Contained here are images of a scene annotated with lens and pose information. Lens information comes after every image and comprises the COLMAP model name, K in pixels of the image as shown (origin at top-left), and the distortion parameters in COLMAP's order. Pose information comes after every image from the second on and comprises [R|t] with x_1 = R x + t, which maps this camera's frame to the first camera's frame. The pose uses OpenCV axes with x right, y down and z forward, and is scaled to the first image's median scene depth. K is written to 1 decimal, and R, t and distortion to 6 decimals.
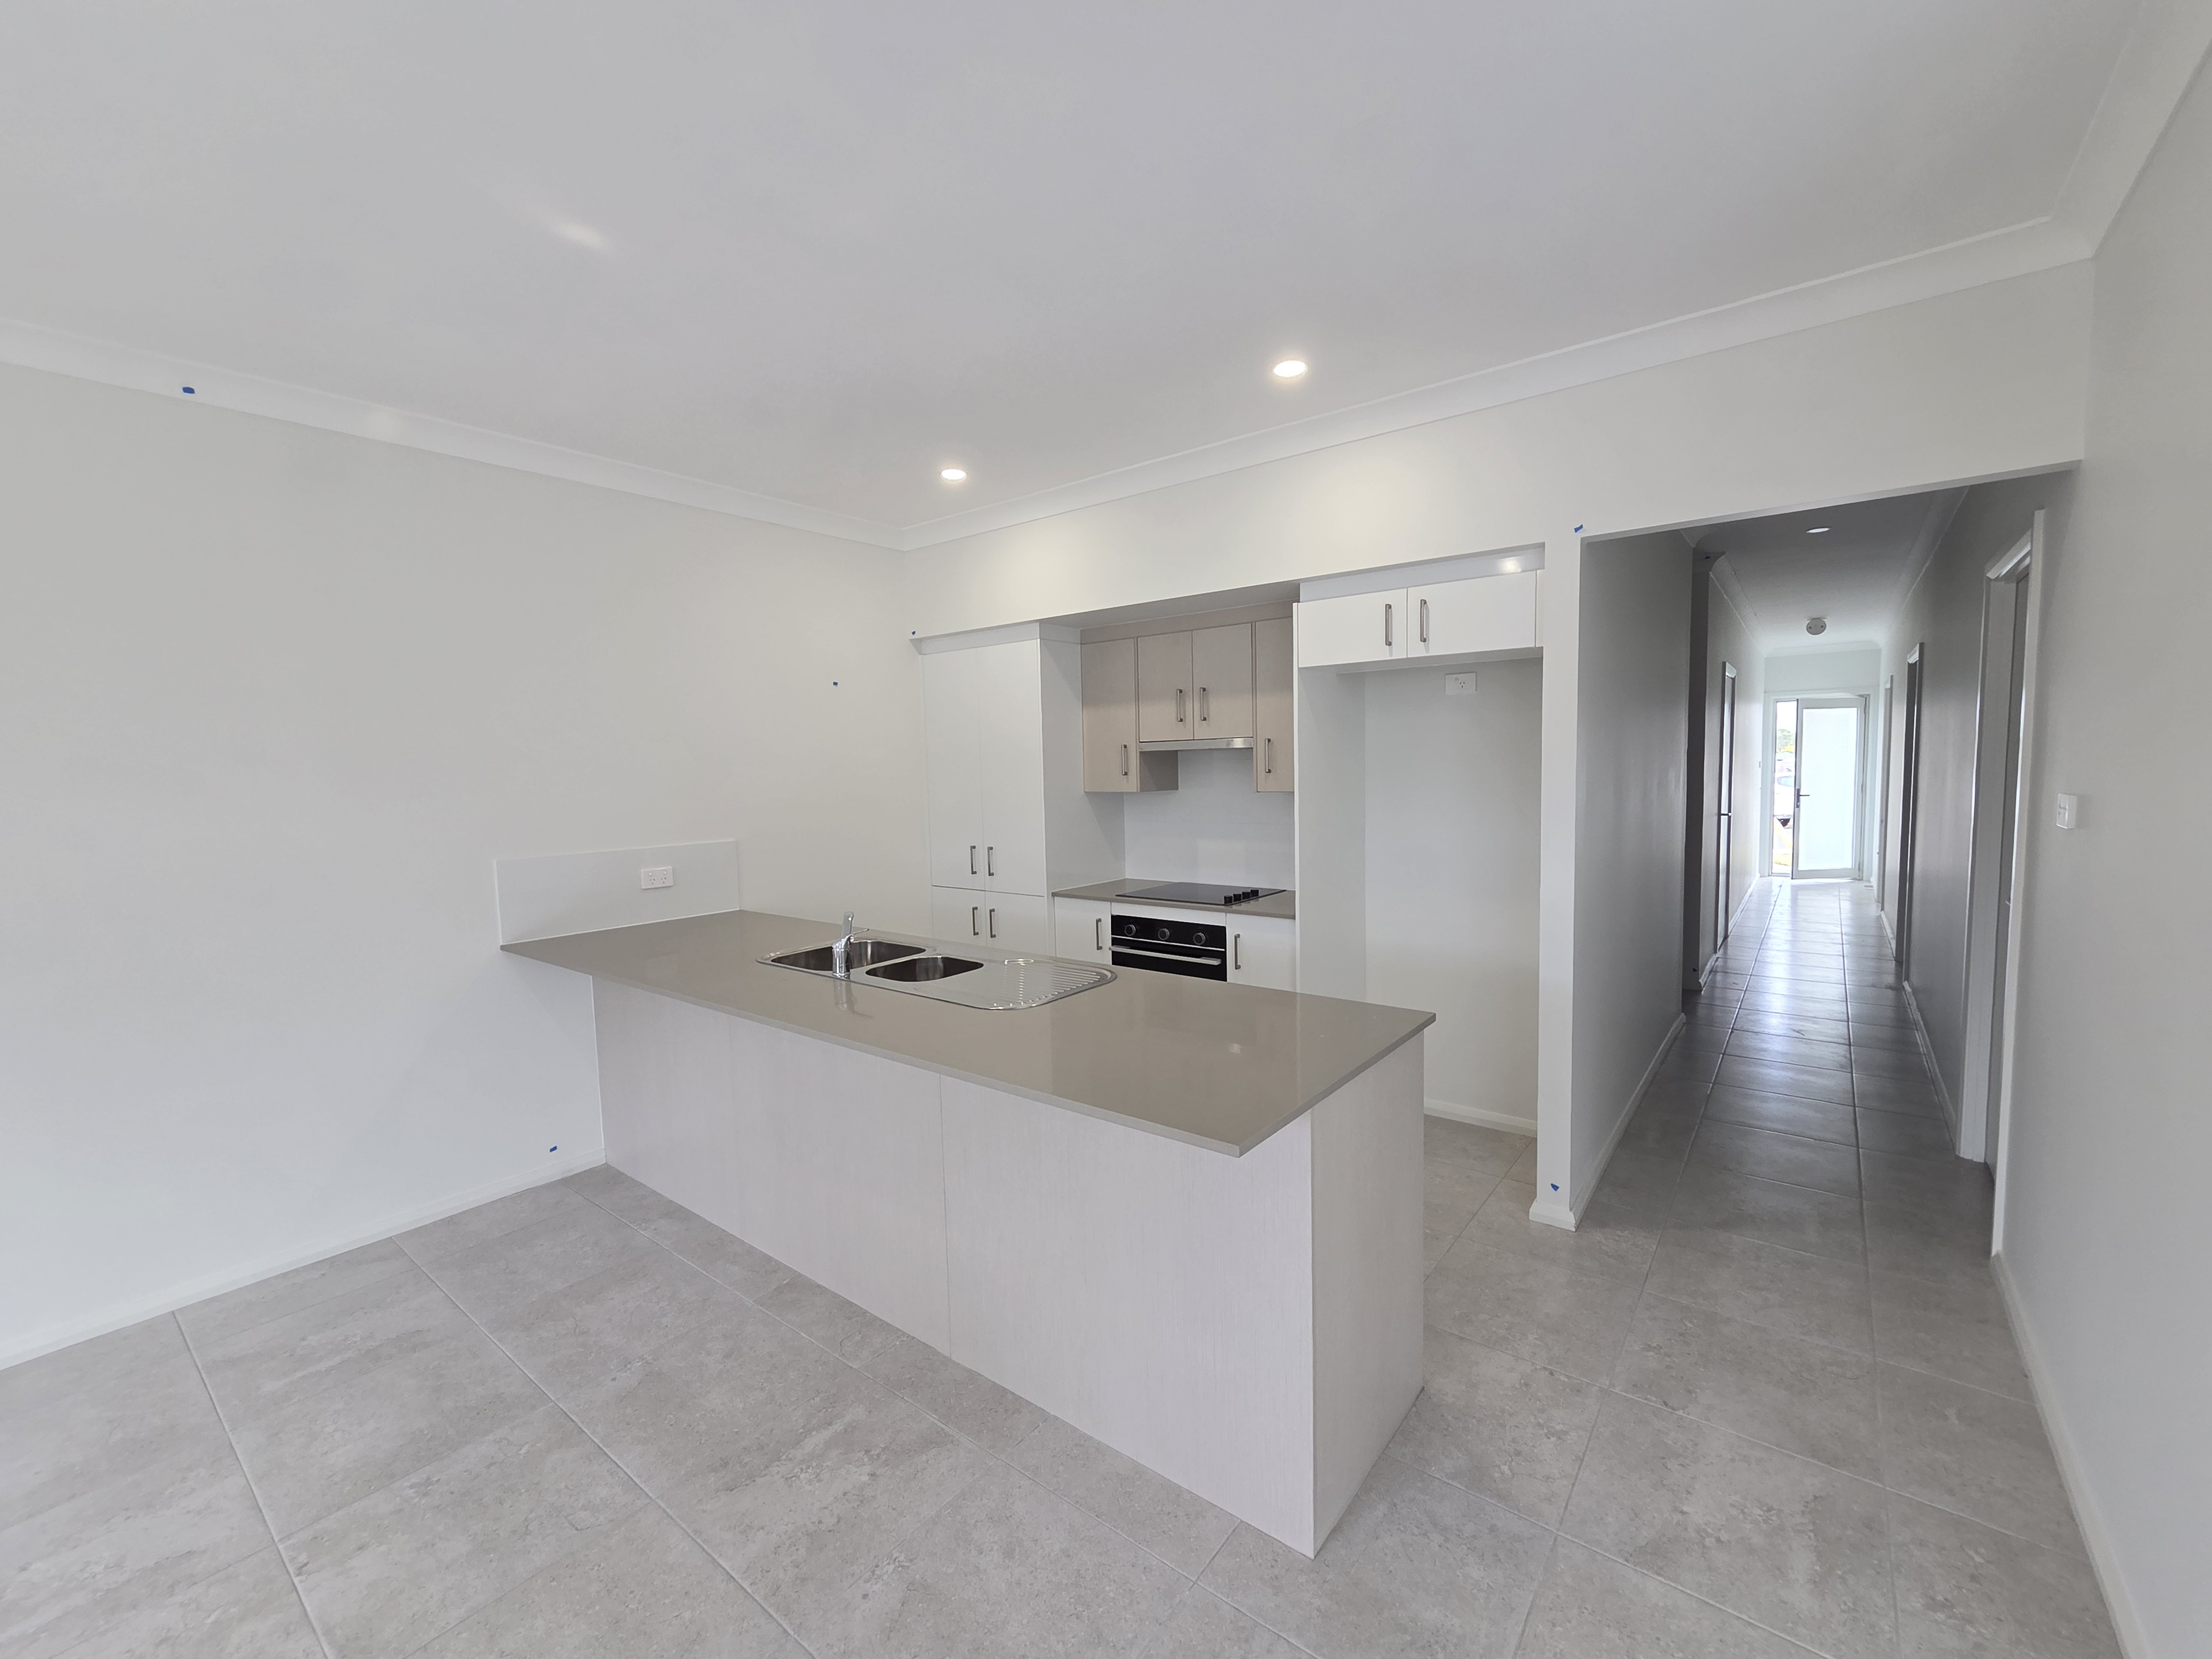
lens RADIAL K [[913.3, 0, 1123.1], [0, 913.3, 827.8], [0, 0, 1]] dist [-0.002062, 0.000876]
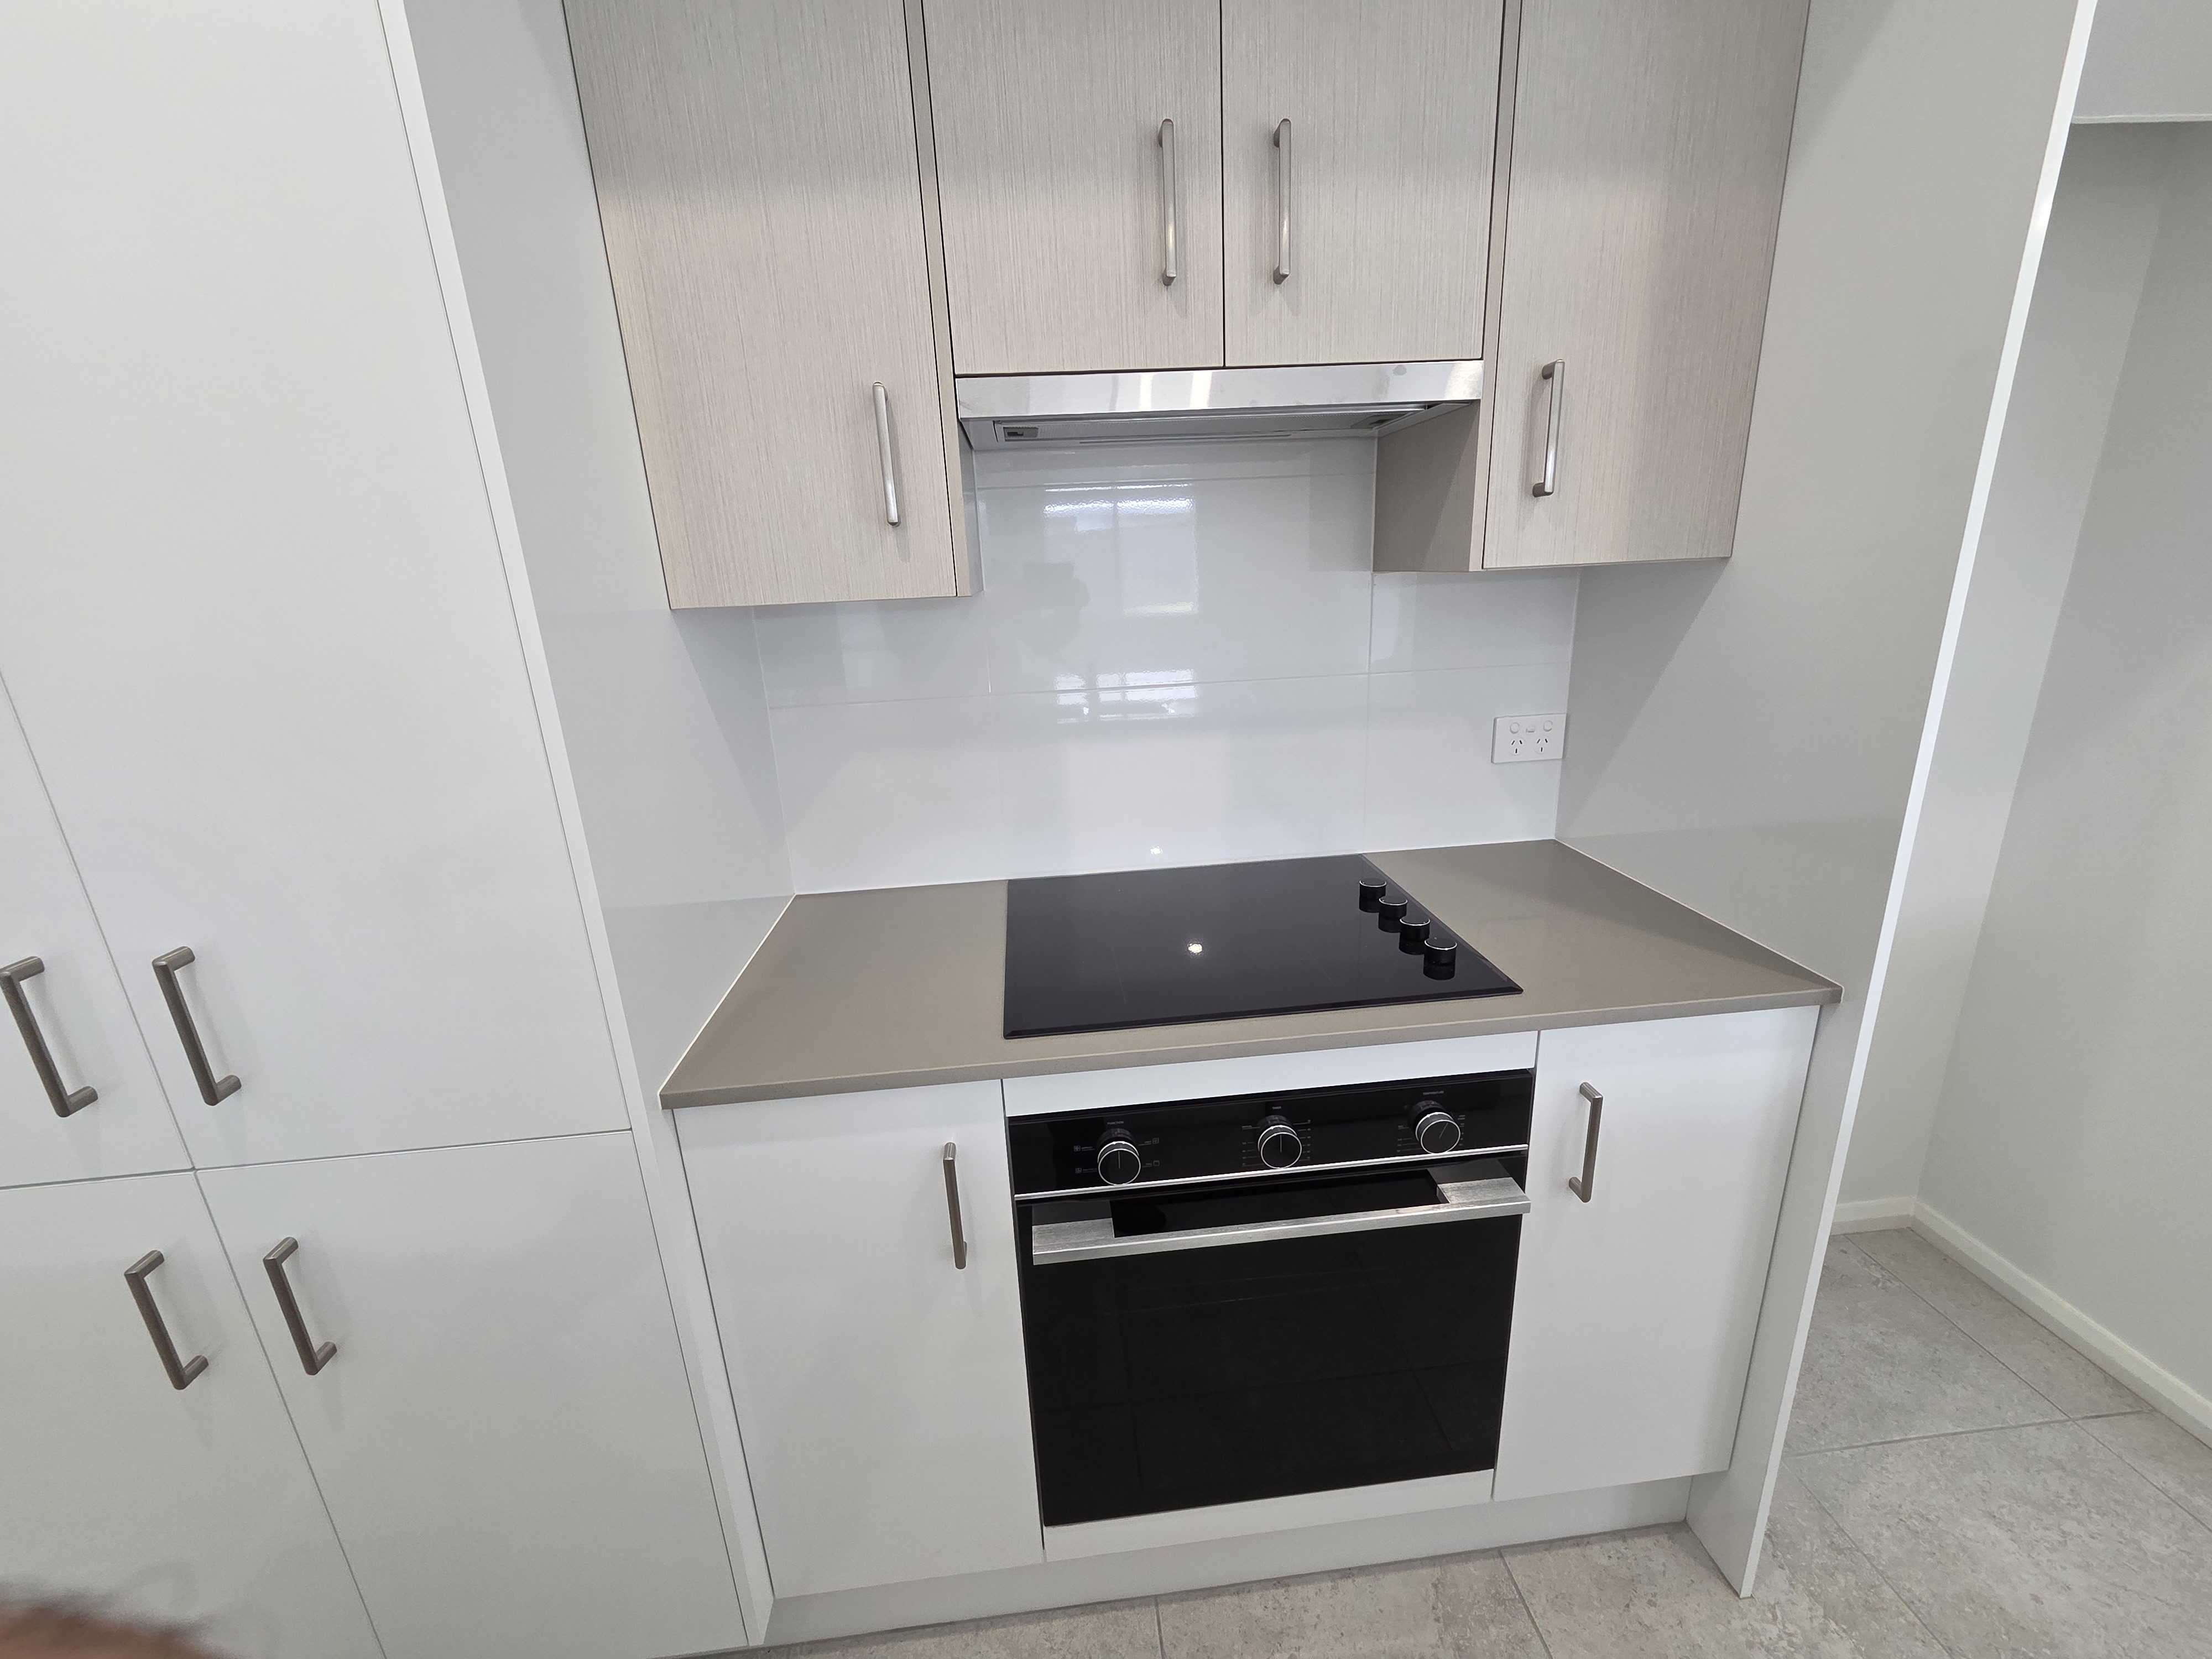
lens RADIAL K [[913.3, 0, 1115.1], [0, 913.3, 837.7], [0, 0, 1]] dist [-0.002062, 0.000876]
pose [[0.723426, -0.209707, 0.657782, -0.144167], [0.072529, 0.970565, 0.229657, -0.032426], [-0.686581, -0.118432, 0.717343, 0.867603]]
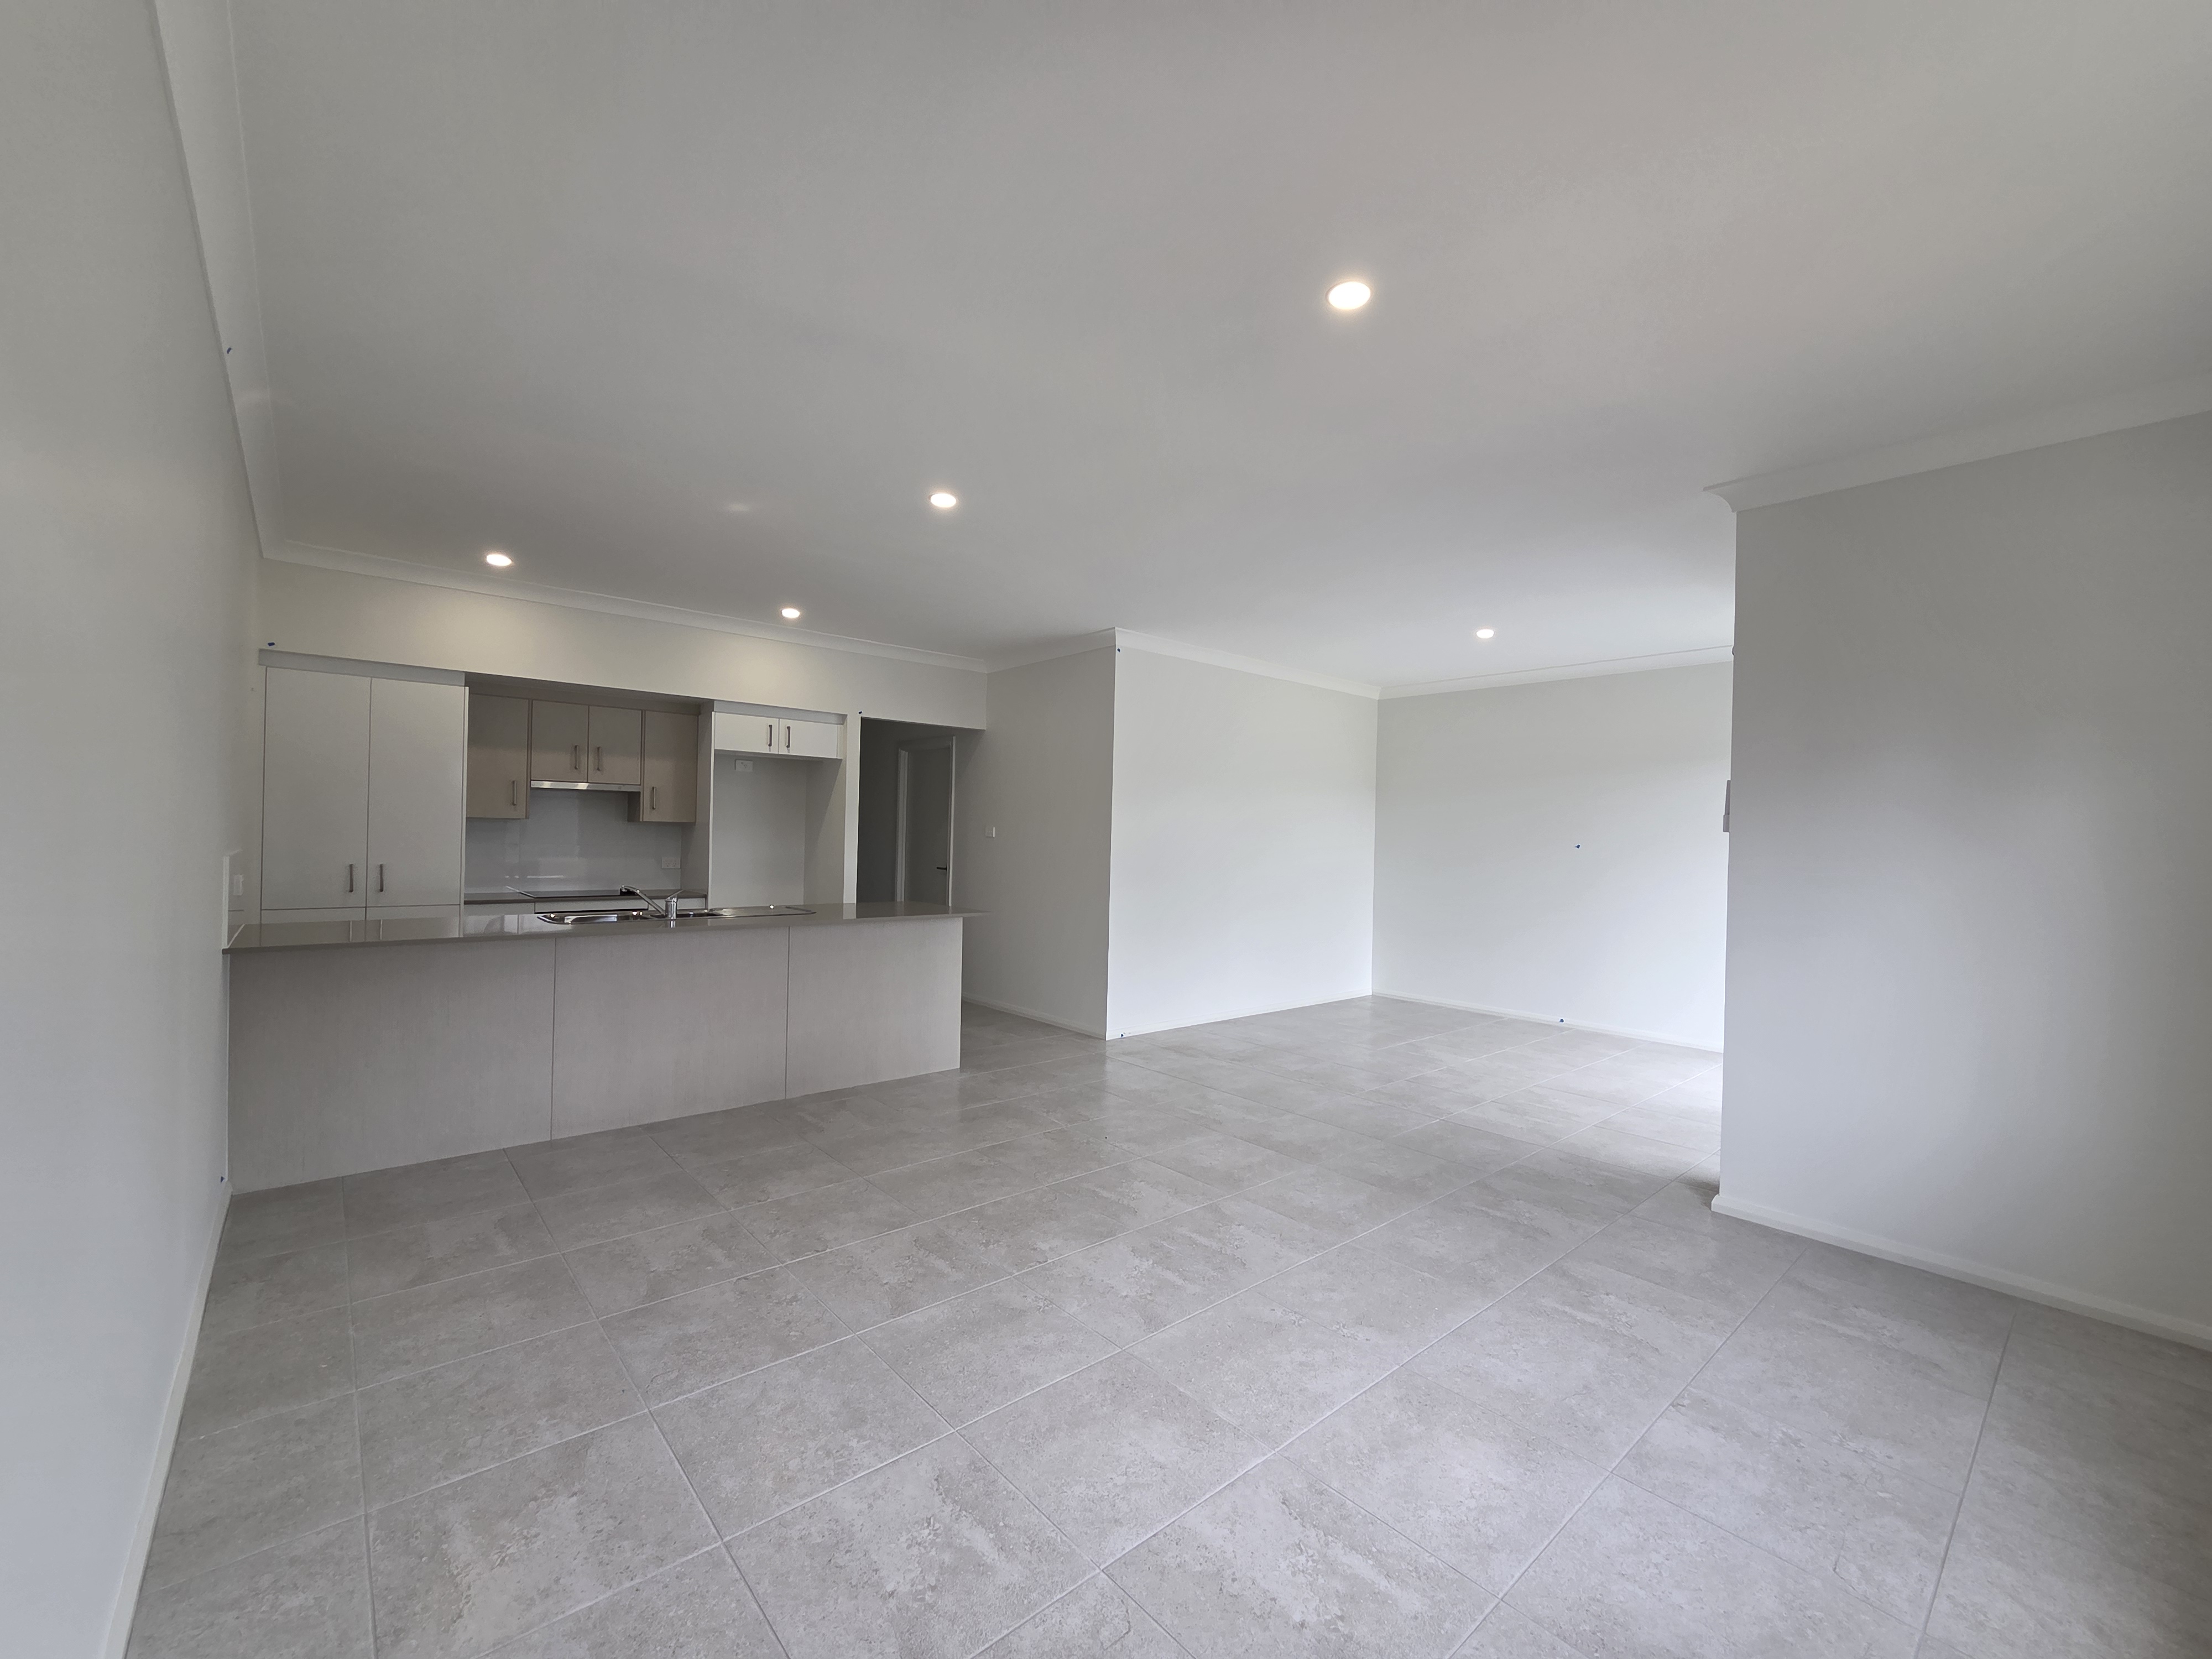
lens RADIAL K [[913.3, 0, 1121.2], [0, 913.3, 836.8], [0, 0, 1]] dist [-0.002062, 0.000876]
pose [[0.184874, 0.025292, 0.982437, -1.196644], [0.043129, 0.998497, -0.033821, 0.071301], [-0.981815, 0.048624, 0.183505, -0.052899]]
